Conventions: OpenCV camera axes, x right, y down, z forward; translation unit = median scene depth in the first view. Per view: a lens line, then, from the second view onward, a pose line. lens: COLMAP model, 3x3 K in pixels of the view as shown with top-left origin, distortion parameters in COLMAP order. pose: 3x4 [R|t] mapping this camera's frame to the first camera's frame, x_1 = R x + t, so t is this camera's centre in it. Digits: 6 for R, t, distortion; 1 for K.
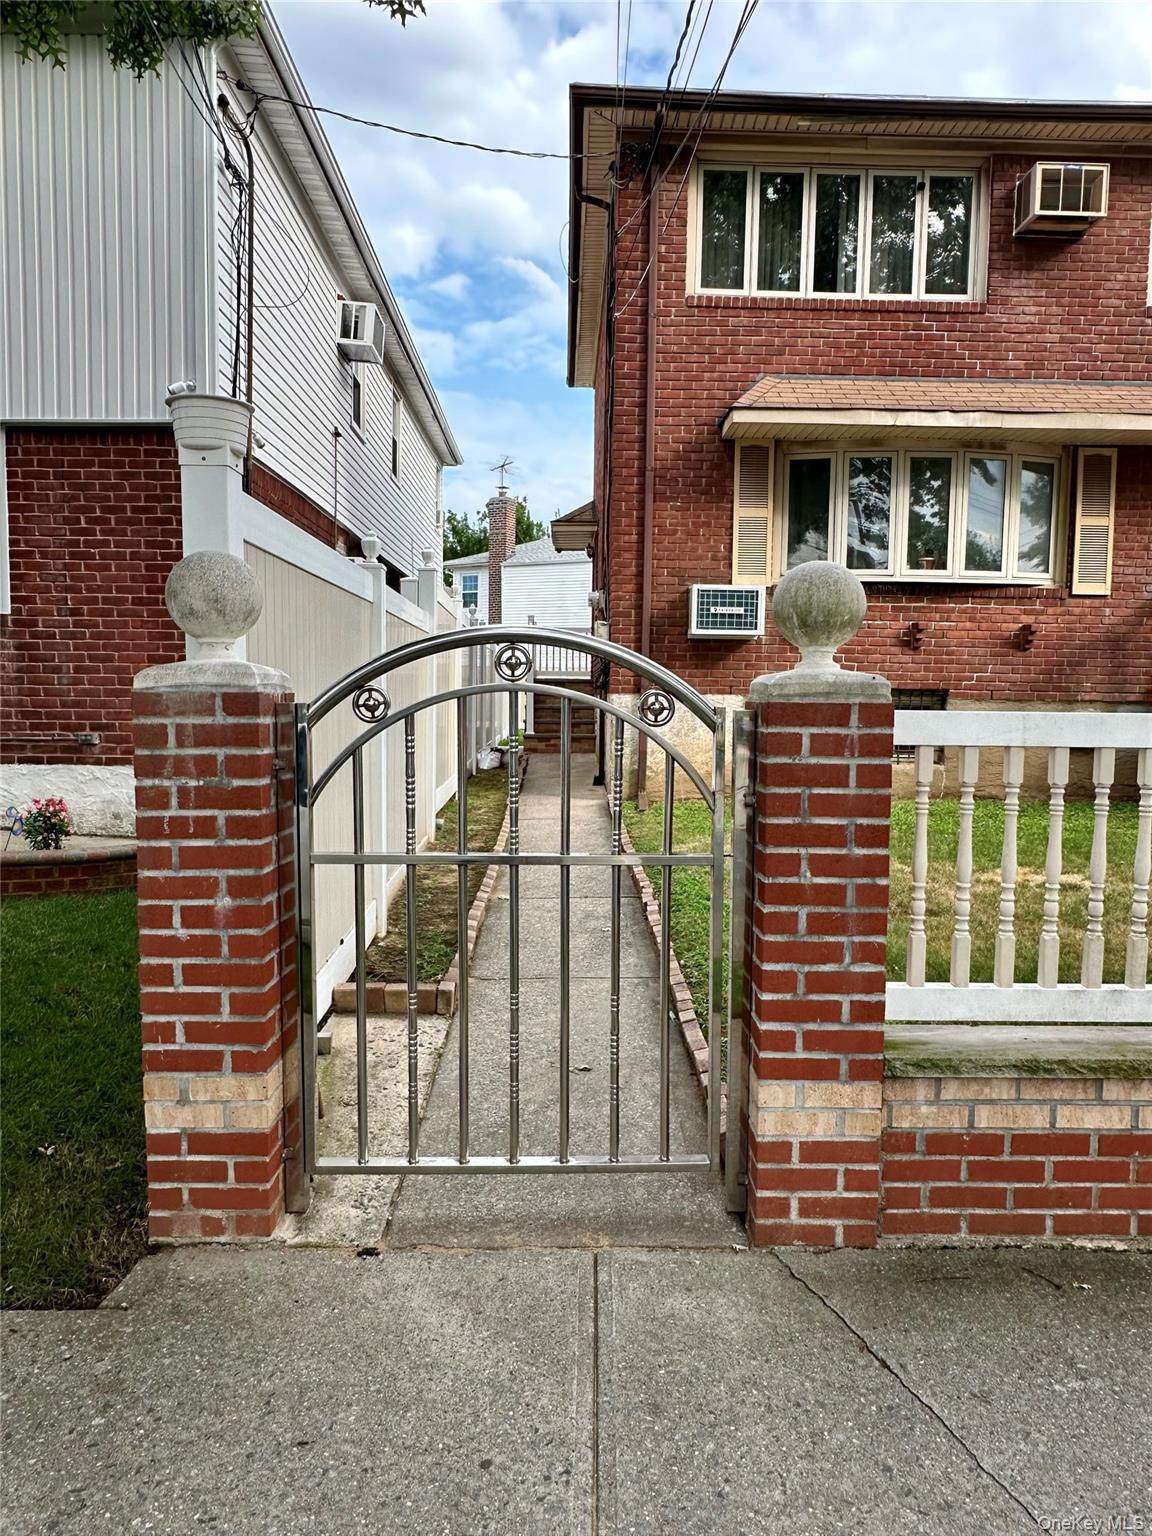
lens RADIAL K [[1031.0, 0, 576.0], [0, 1031.0, 768.0], [0, 0, 1]] dist [-0.004024, -0.002754]
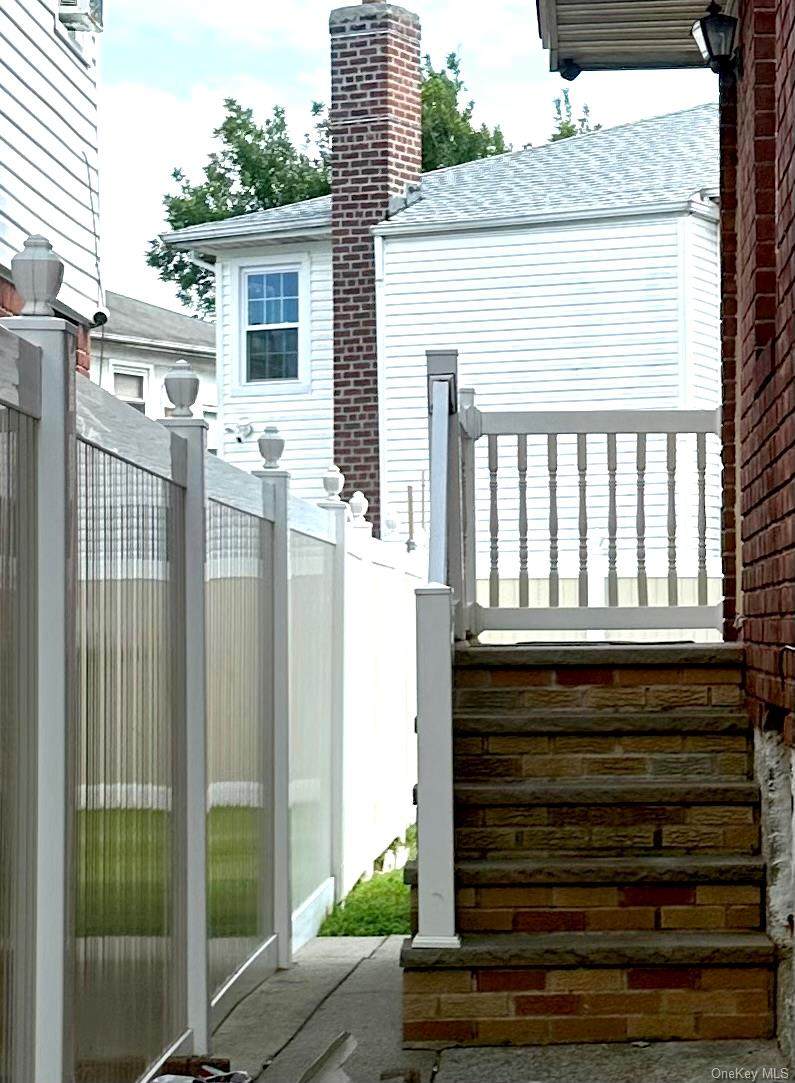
lens RADIAL K [[2808.2, 0, 397.5], [0, 2808.2, 541.5], [0, 0, 1]] dist [-0.066015, -0.218989]
pose [[0.997189, -0.013384, -0.073725, -0.019444], [0.005771, 0.994714, -0.102520, -0.085513], [0.074707, 0.101806, 0.991995, 0.732170]]
